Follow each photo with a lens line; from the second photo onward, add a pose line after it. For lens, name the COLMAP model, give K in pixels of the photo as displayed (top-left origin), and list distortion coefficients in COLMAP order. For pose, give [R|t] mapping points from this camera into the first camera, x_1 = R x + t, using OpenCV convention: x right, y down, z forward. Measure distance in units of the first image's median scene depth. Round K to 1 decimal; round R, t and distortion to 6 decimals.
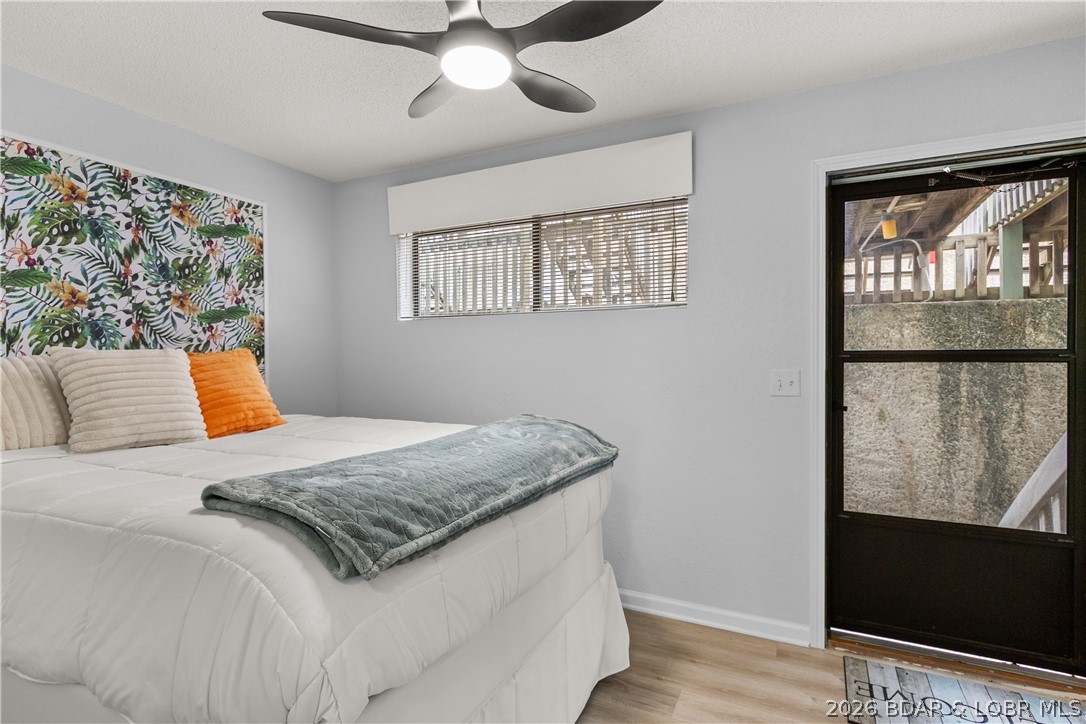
lens RADIAL K [[548.9, 0, 541.0], [0, 548.9, 359.7], [0, 0, 1]] dist [0.000837, 0.000711]
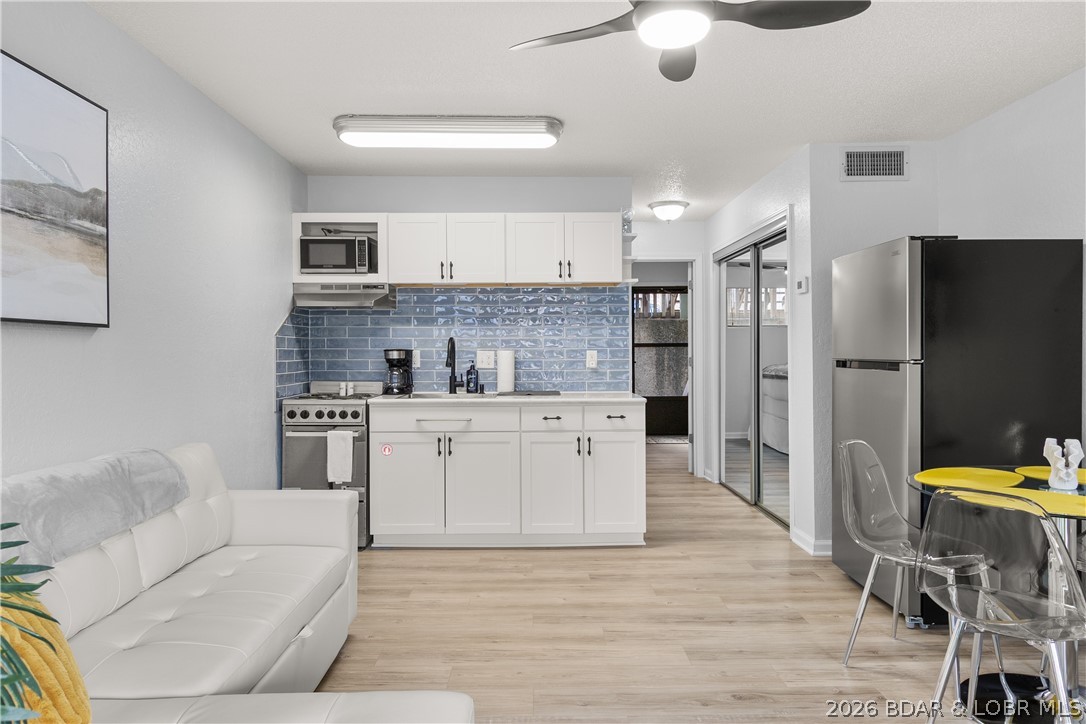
lens RADIAL K [[670.7, 0, 544.1], [0, 670.7, 354.4], [0, 0, 1]] dist [0.010633, 0.002589]
pose [[0.885773, -0.009019, 0.464032, -2.923353], [0.009379, 0.999955, 0.001533, 0.060570], [-0.464025, 0.002995, 0.885817, -3.704405]]
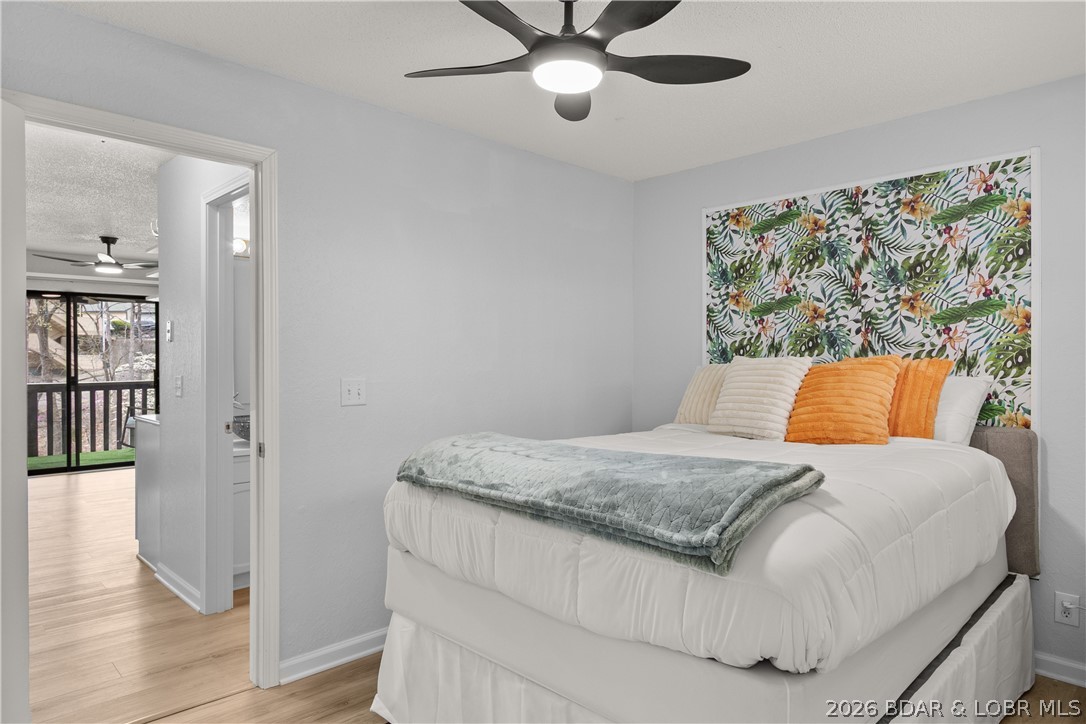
lens RADIAL K [[670.7, 0, 548.1], [0, 670.7, 362.9], [0, 0, 1]] dist [0.010633, 0.002589]
pose [[-0.319368, 0.005744, -0.947613, 0.633758], [-0.004123, 0.999964, 0.007451, -0.013032], [0.947622, 0.006287, -0.319333, 0.810856]]
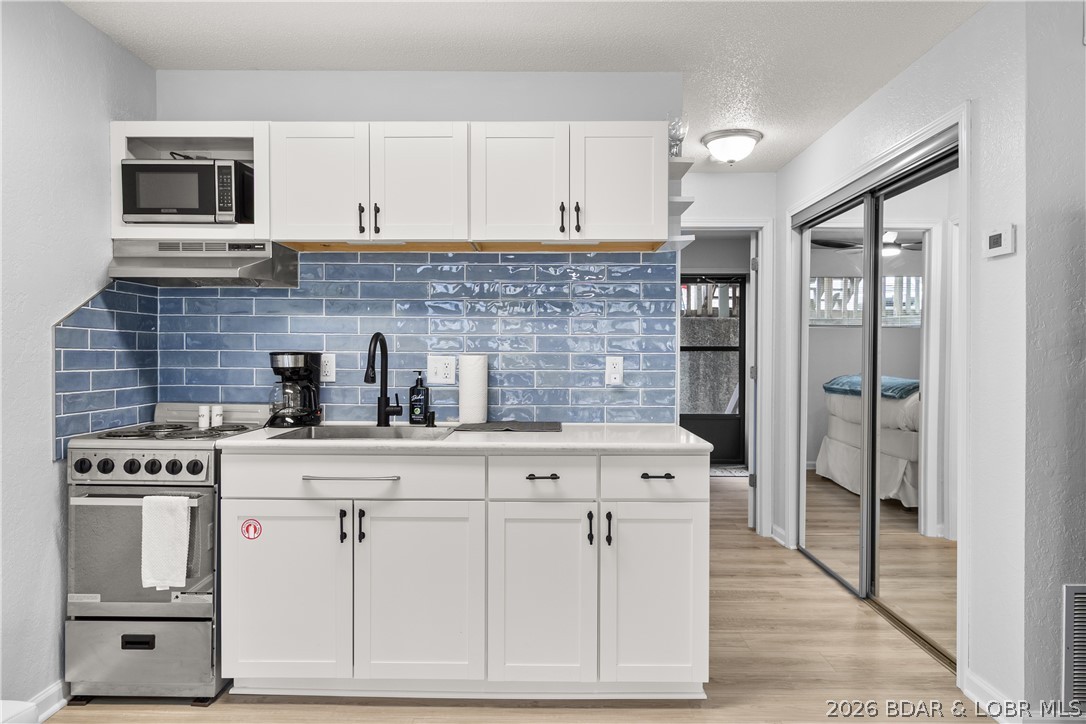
lens RADIAL K [[737.9, 0, 541.6], [0, 737.9, 363.8], [0, 0, 1]] dist [0.003608, 0.004517]
pose [[0.896851, -0.005074, 0.442304, -2.548156], [0.001083, 0.999956, 0.009276, 0.053372], [-0.442332, -0.007841, 0.896817, -3.088283]]
